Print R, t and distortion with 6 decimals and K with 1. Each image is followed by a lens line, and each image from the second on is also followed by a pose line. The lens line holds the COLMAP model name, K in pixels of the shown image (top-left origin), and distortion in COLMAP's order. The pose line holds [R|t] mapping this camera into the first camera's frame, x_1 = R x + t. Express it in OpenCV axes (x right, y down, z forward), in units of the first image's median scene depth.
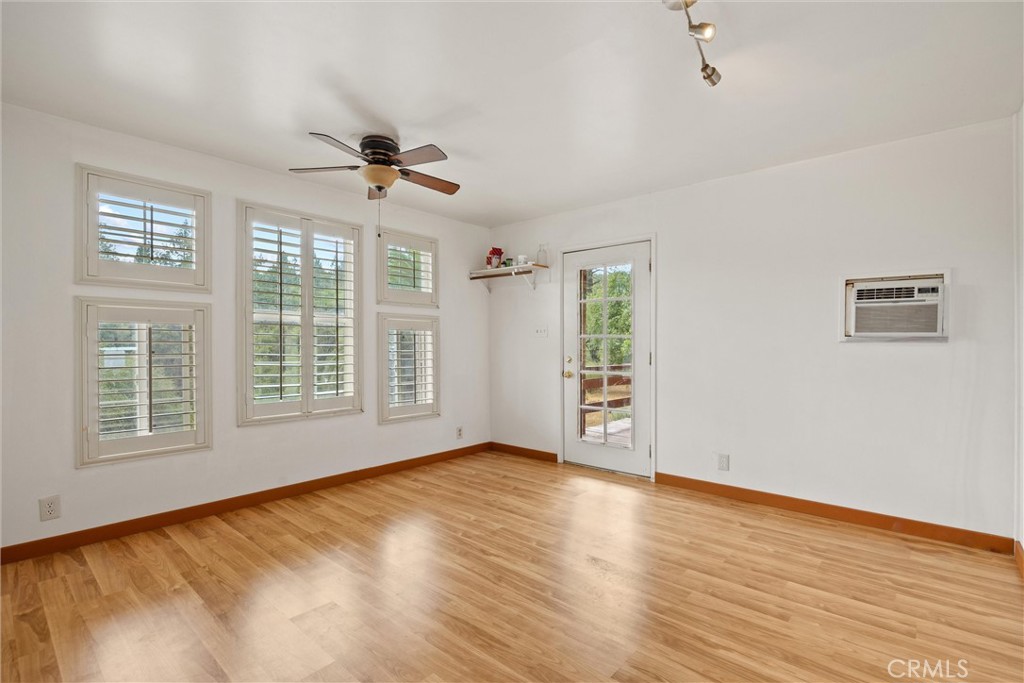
lens RADIAL K [[509.2, 0, 512.0], [0, 509.2, 341.5], [0, 0, 1]] dist [-0.005024, -0.000598]
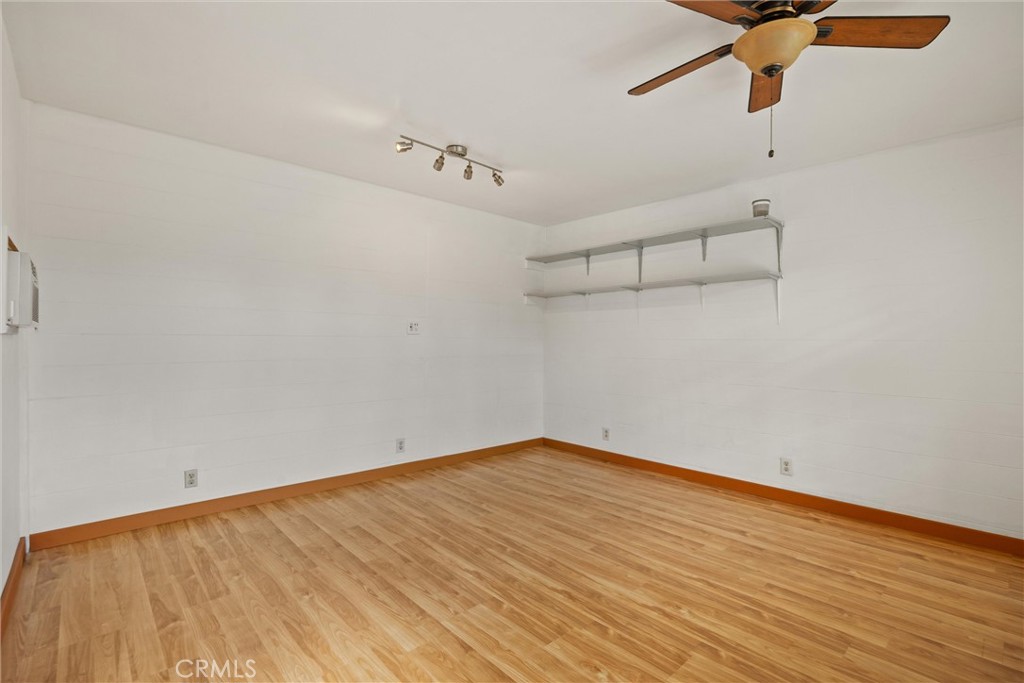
lens RADIAL K [[509.2, 0, 512.0], [0, 509.2, 341.5], [0, 0, 1]] dist [-0.005024, -0.000598]
pose [[-0.995314, -0.009537, 0.096222, -0.037245], [-0.009755, 0.999951, -0.001796, 0.005079], [-0.096200, -0.002726, -0.995358, 1.848081]]
